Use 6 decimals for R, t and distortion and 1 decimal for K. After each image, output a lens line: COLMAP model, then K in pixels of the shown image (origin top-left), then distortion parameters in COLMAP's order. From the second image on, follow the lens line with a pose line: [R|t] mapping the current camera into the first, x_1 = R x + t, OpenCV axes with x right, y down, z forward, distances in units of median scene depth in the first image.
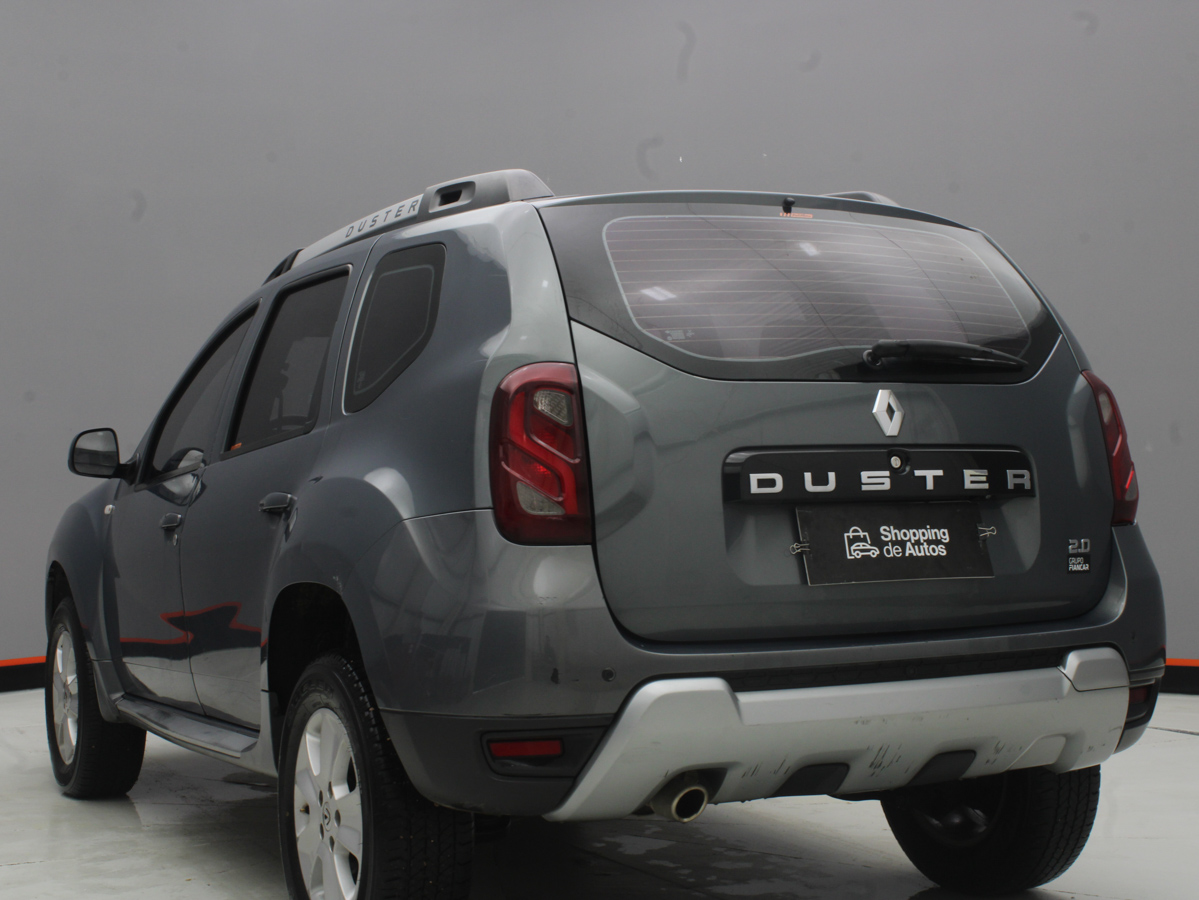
lens RADIAL K [[1881.6, 0, 599.5], [0, 1881.6, 450.0], [0, 0, 1]] dist [-0.047184, 0.008216]
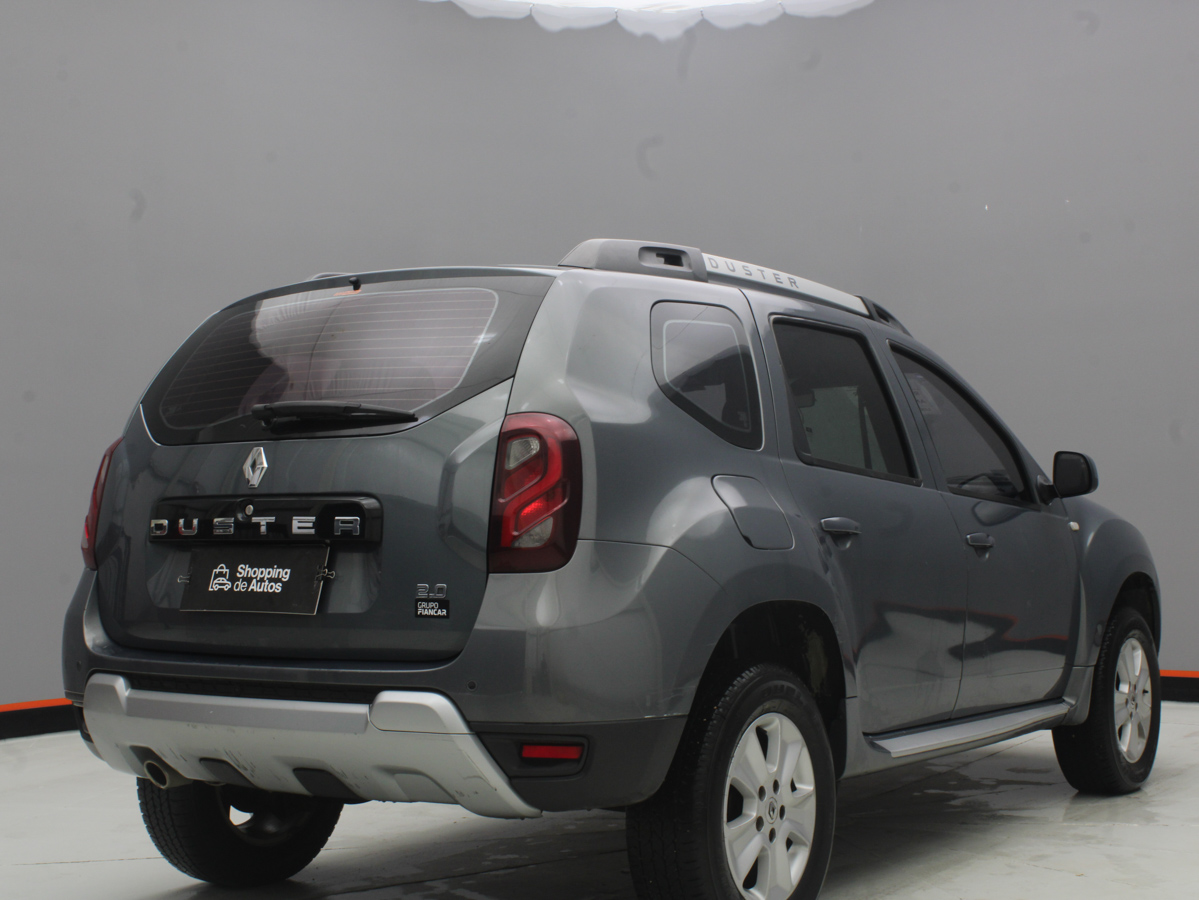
lens RADIAL K [[1802.3, 0, 599.5], [0, 1802.3, 450.0], [0, 0, 1]] dist [-0.047571, -0.049531]
pose [[0.484426, -0.023730, -0.874511, 1.235935], [0.020711, 0.999663, -0.015653, -0.008688], [0.874587, -0.010529, 0.484754, 0.649006]]
